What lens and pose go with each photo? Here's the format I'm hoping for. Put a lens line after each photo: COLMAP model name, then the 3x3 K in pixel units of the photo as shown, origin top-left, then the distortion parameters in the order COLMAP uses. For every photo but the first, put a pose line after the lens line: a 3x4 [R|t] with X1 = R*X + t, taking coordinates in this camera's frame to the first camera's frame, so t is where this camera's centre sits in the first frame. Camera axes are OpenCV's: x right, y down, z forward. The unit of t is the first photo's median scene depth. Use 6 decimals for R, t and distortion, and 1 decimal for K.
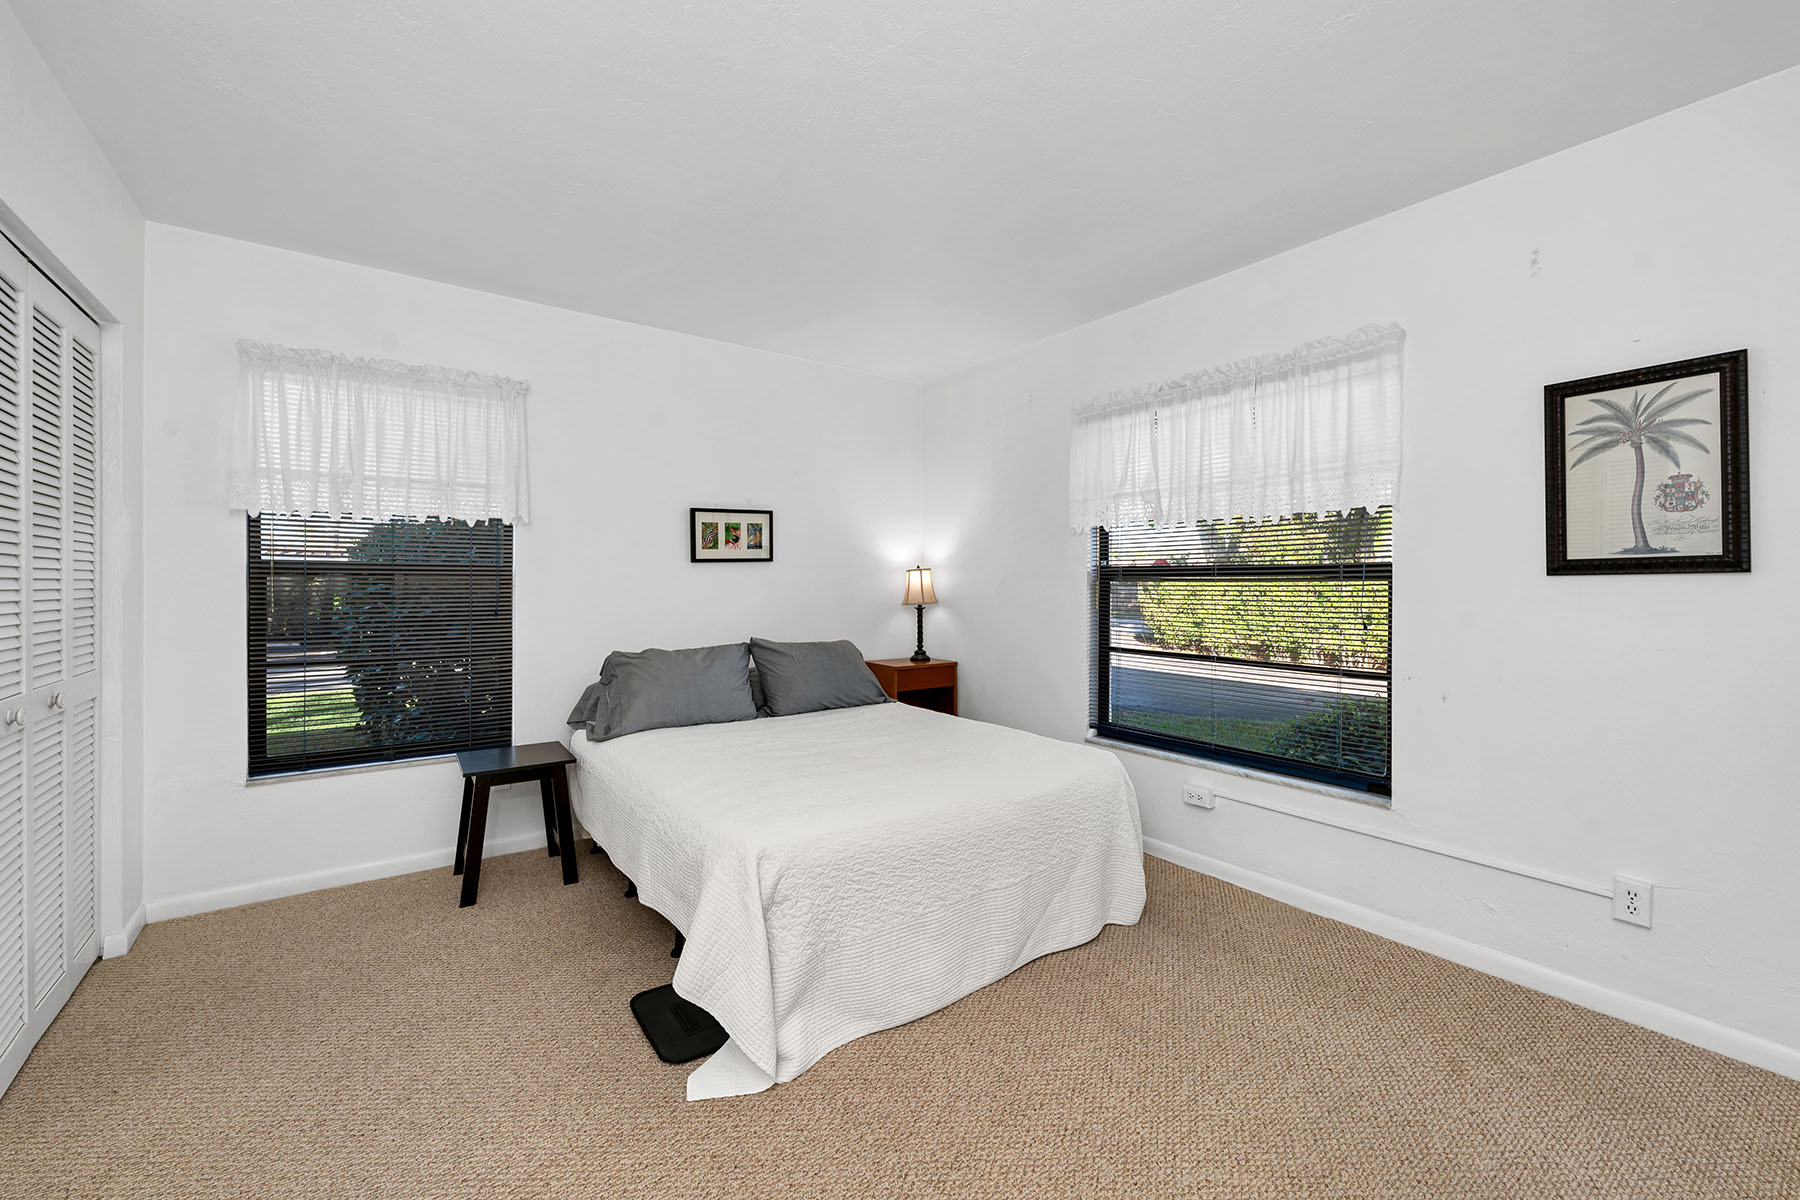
lens RADIAL K [[722.8, 0, 889.9], [0, 722.8, 582.6], [0, 0, 1]] dist [0.001251, -0.000194]
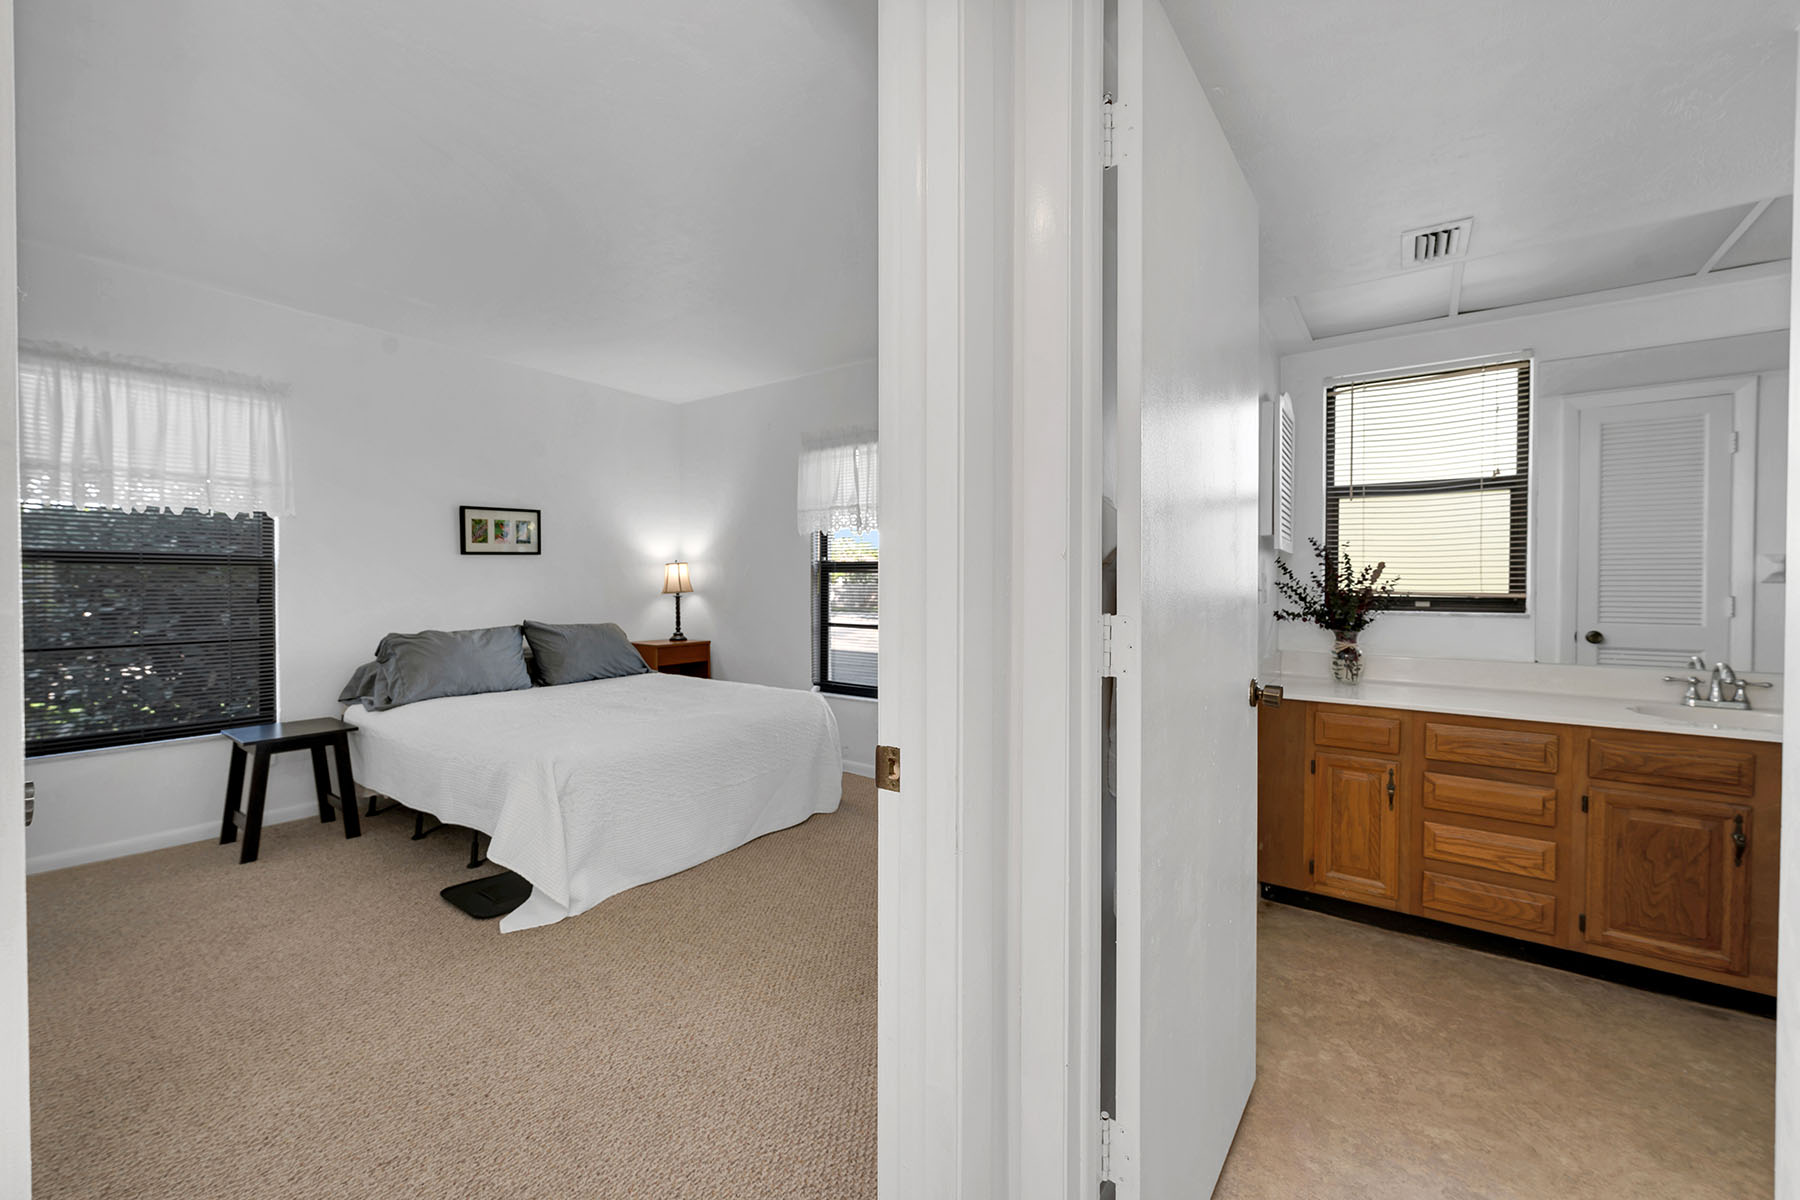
lens RADIAL K [[722.8, 0, 897.4], [0, 722.8, 590.7], [0, 0, 1]] dist [0.001251, -0.000194]
pose [[0.946226, -0.004734, 0.323471, -0.000961], [0.000564, 0.999916, 0.012983, 0.014745], [-0.323505, -0.012103, 0.946149, -0.297775]]
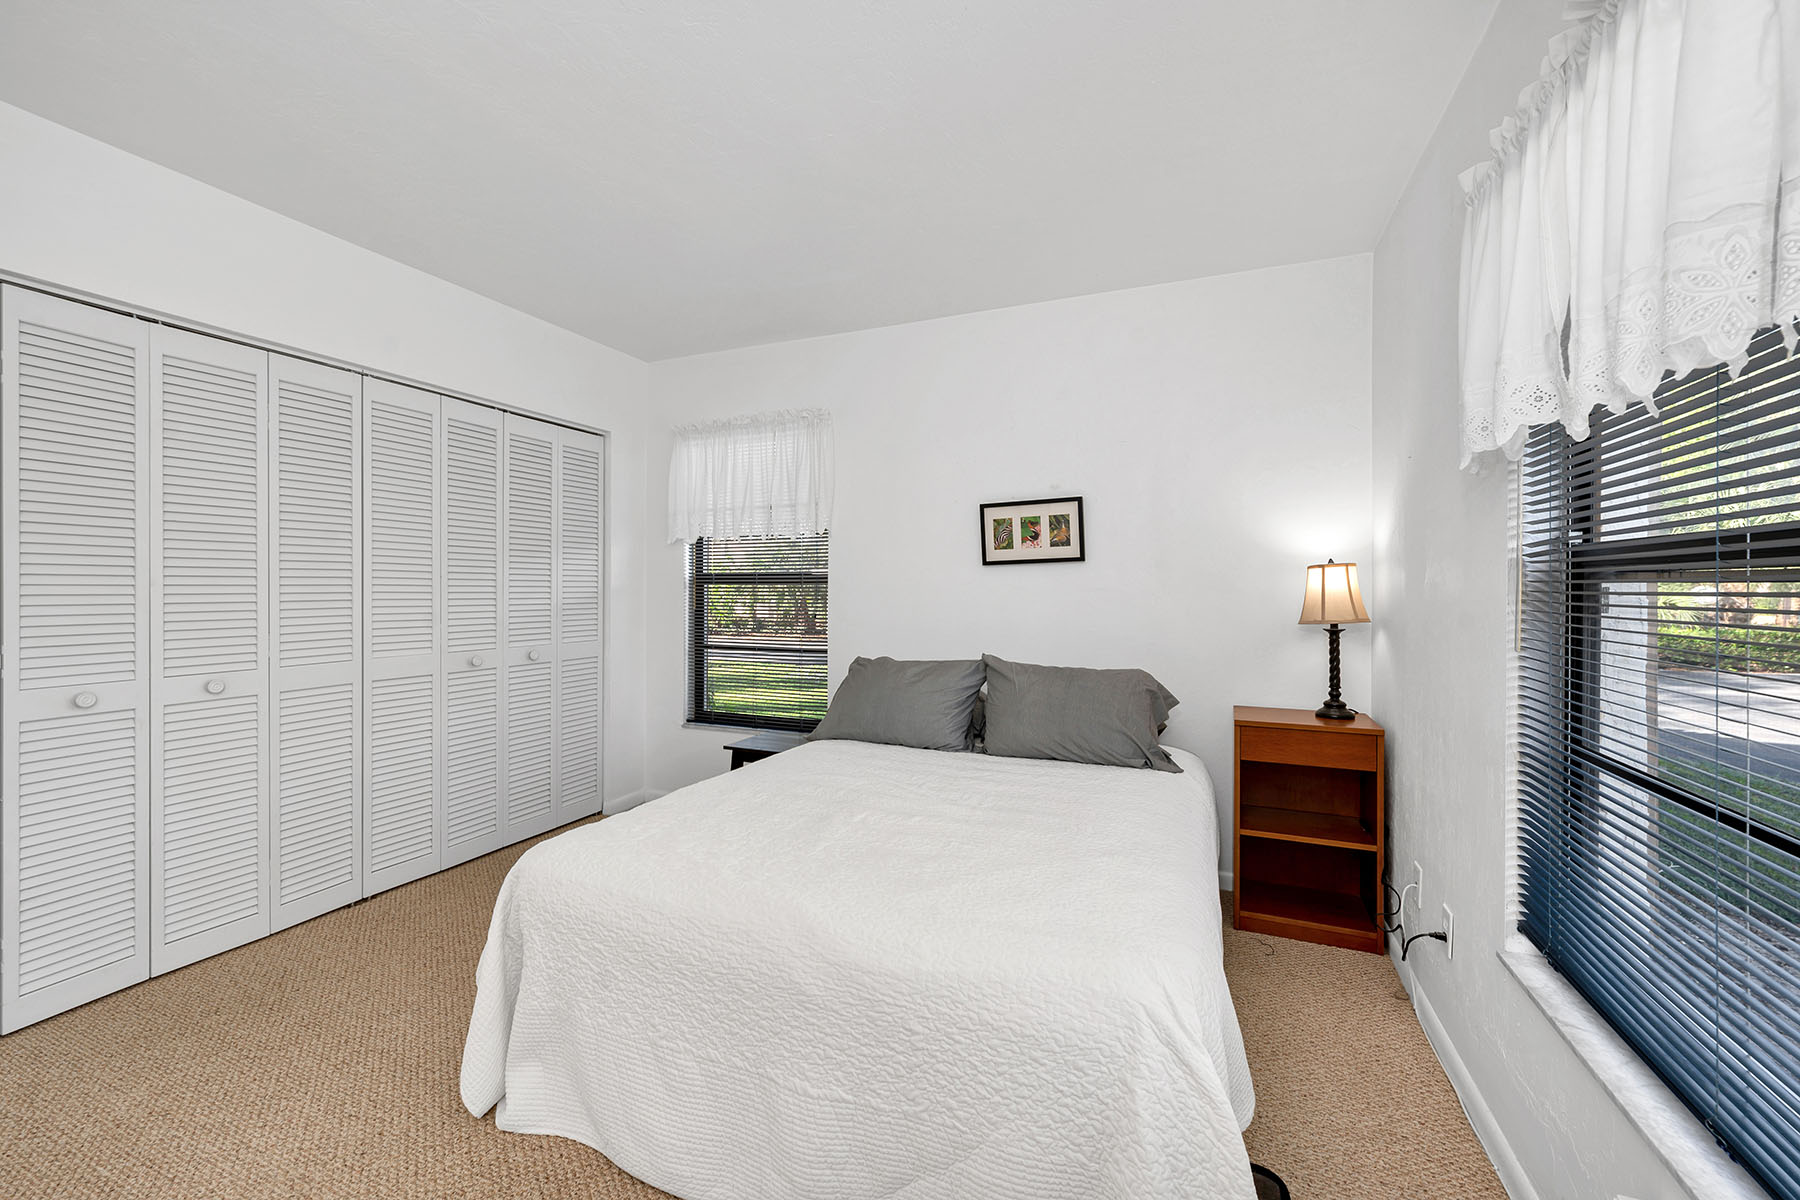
lens RADIAL K [[722.8, 0, 895.7], [0, 722.8, 593.6], [0, 0, 1]] dist [0.001251, -0.000194]
pose [[0.530454, 0.001149, -0.847713, 0.470346], [-0.002226, 0.999998, -0.000037, 0.007504], [0.847711, 0.001907, 0.530455, 0.494417]]
